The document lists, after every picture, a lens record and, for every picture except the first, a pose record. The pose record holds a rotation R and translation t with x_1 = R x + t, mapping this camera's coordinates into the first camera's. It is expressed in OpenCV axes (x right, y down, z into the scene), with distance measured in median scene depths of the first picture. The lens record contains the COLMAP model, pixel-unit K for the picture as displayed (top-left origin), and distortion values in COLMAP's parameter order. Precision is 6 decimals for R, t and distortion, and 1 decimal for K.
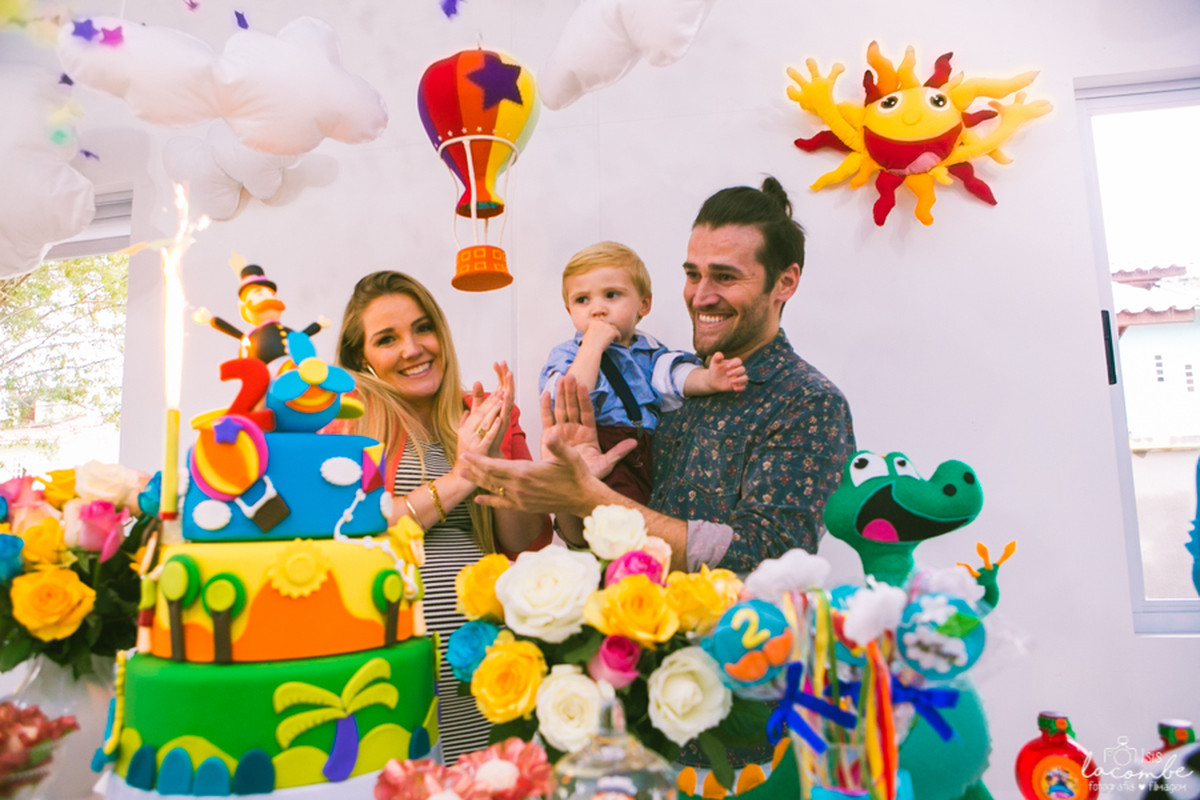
lens RADIAL K [[823.8, 0, 602.5], [0, 823.8, 404.9], [0, 0, 1]] dist [-0.103536, 0.073311]
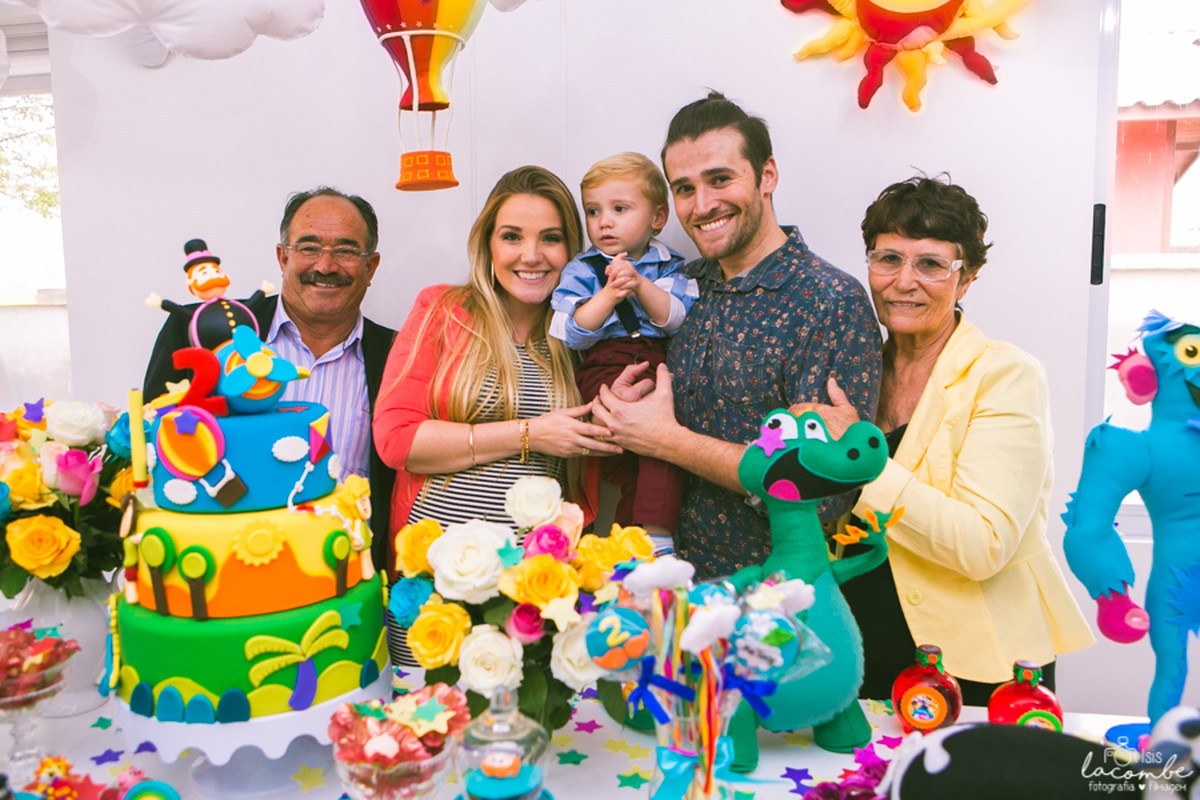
lens RADIAL K [[944.4, 0, 599.7], [0, 944.4, 402.4], [0, 0, 1]] dist [-0.093285, 0.095812]
pose [[0.999801, 0.016675, -0.010936, 0.112542], [-0.013580, 0.970936, 0.238955, -0.278656], [0.014603, -0.238759, 0.970969, -0.220804]]
